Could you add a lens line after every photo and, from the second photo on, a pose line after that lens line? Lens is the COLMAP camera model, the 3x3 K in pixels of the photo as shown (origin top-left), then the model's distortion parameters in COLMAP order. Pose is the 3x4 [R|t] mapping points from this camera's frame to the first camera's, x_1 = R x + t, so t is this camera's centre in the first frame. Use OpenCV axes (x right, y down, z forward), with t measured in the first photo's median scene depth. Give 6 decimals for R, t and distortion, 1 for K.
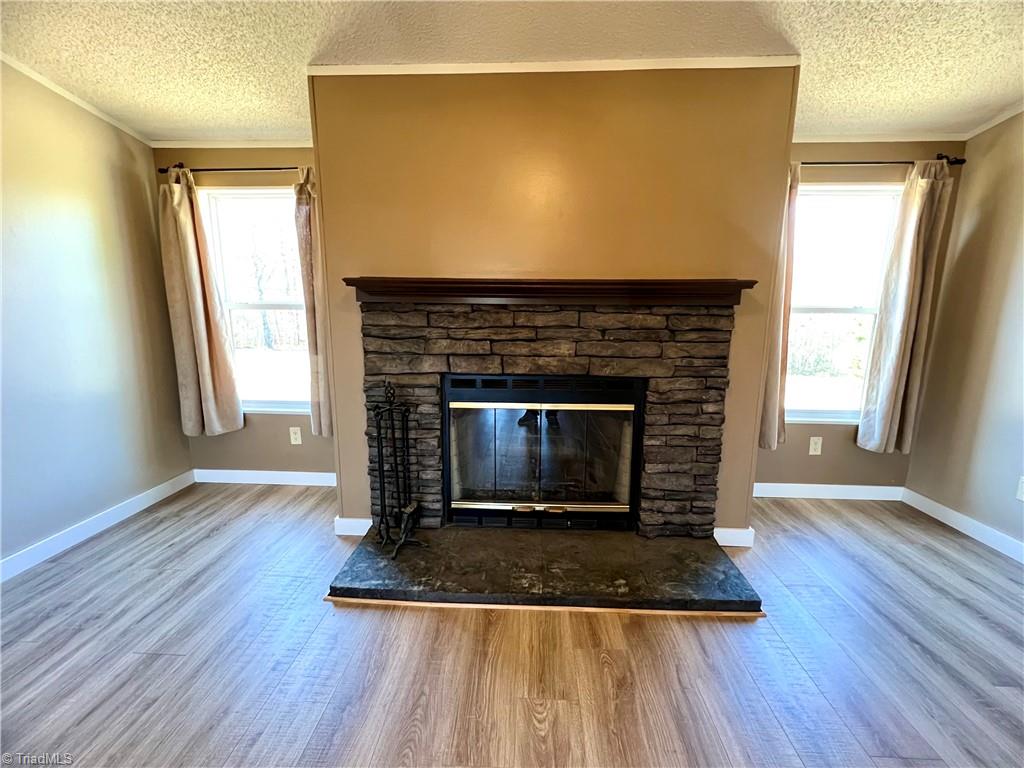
lens RADIAL K [[417.7, 0, 514.9], [0, 417.7, 383.5], [0, 0, 1]] dist [-0.003892, 0.000653]
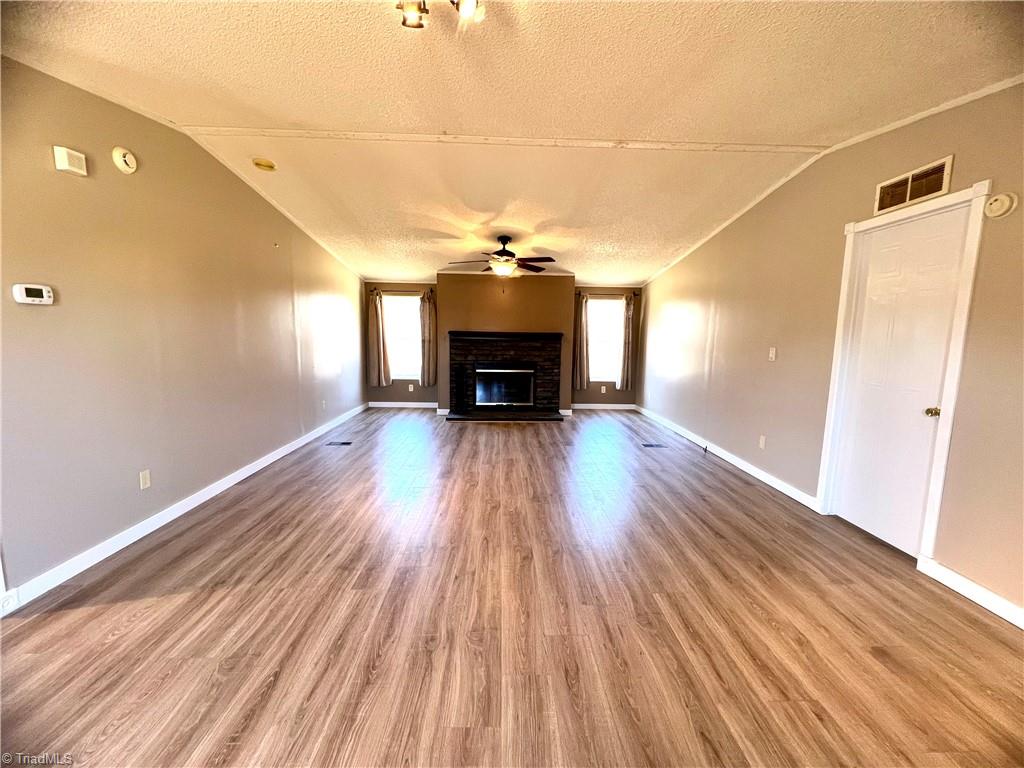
lens RADIAL K [[417.7, 0, 514.1], [0, 417.7, 386.4], [0, 0, 1]] dist [-0.003892, 0.000653]
pose [[0.994006, -0.008252, 0.109012, -0.214464], [0.012357, 0.999237, -0.037038, 0.286538], [-0.108623, 0.038163, 0.993350, -2.147964]]
